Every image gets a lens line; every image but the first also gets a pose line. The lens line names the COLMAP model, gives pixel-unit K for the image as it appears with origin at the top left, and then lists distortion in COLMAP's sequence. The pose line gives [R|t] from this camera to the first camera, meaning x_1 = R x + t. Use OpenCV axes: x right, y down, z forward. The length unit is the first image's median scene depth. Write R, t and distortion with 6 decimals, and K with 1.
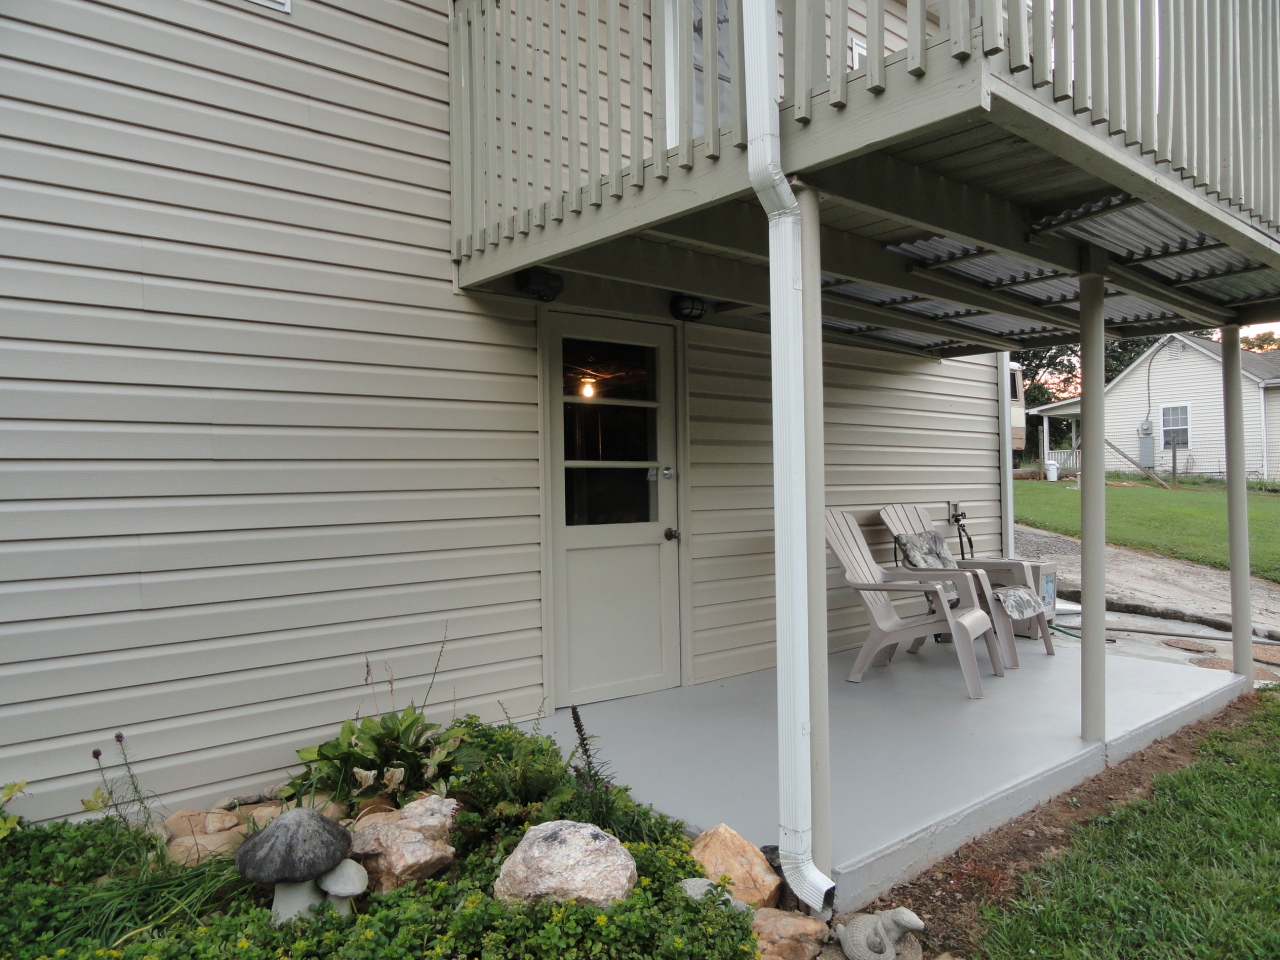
lens RADIAL K [[890.3, 0, 640.0], [0, 890.3, 480.0], [0, 0, 1]] dist [-0.003872, 0.001766]
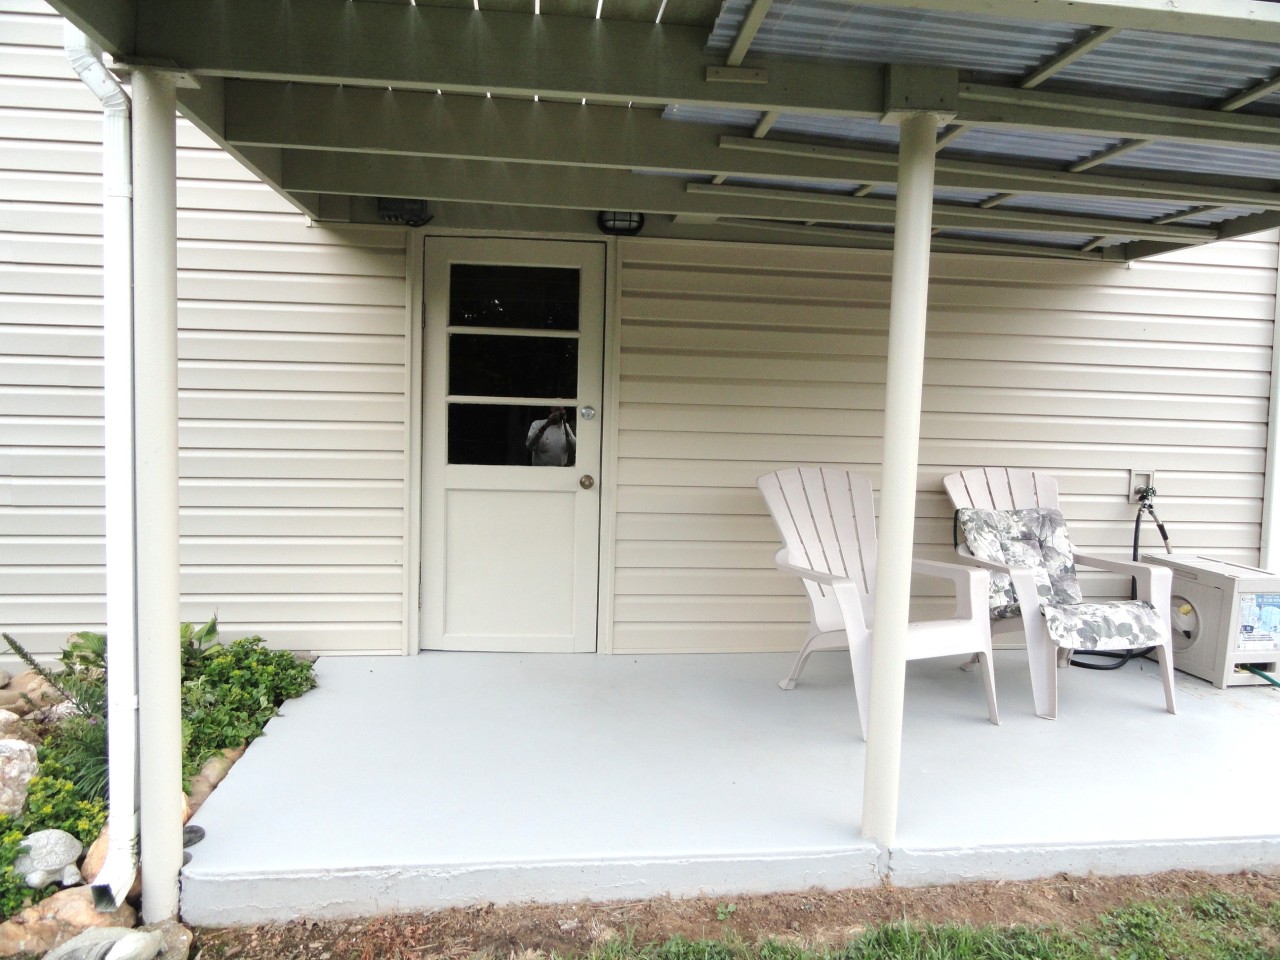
lens RADIAL K [[890.3, 0, 640.0], [0, 890.3, 480.0], [0, 0, 1]] dist [-0.003872, 0.001766]
pose [[0.833131, 0.076422, -0.547771, 0.562117], [-0.035106, 0.995718, 0.085522, -0.018720], [0.551961, -0.052021, 0.832246, 0.293097]]
